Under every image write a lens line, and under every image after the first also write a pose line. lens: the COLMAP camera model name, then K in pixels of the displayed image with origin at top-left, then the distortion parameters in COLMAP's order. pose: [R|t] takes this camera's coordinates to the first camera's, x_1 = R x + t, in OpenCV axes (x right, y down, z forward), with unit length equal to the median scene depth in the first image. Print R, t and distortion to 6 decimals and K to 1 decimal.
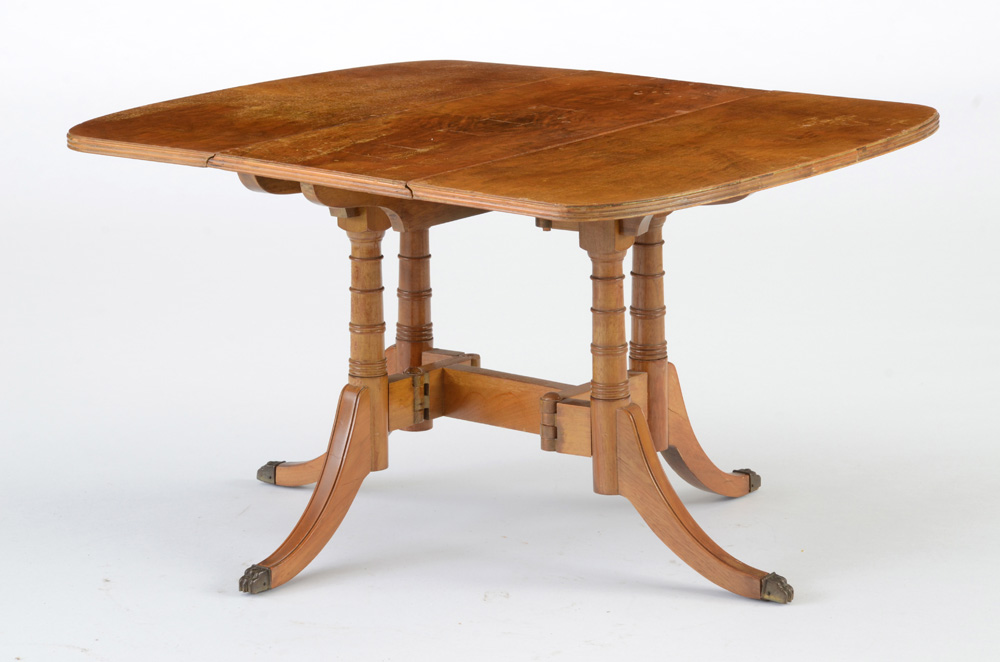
lens RADIAL K [[4225.0, 0, 500.0], [0, 4225.0, 331.0], [0, 0, 1]] dist [2.116486, 0.603103]
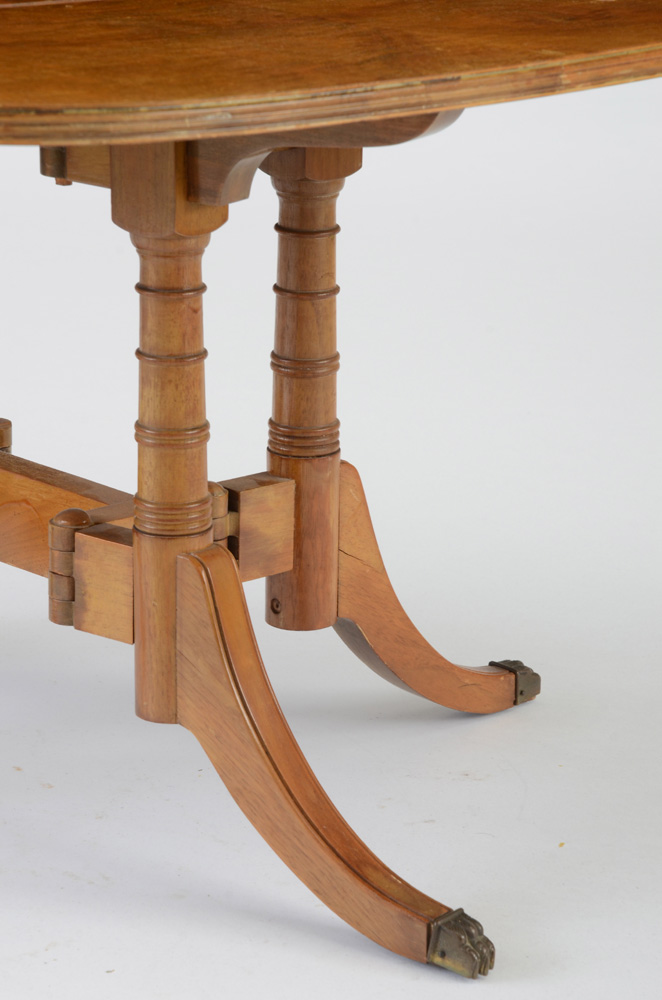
lens RADIAL K [[3417.6, 0, 331.0], [0, 3417.6, 500.0], [0, 0, 1]] dist [1.211800, -1.009680]
pose [[0.988758, 0.071282, -0.131441, 0.097831], [-0.065366, 0.996668, 0.048792, -0.008866], [0.134481, -0.039652, 0.990123, 0.602172]]
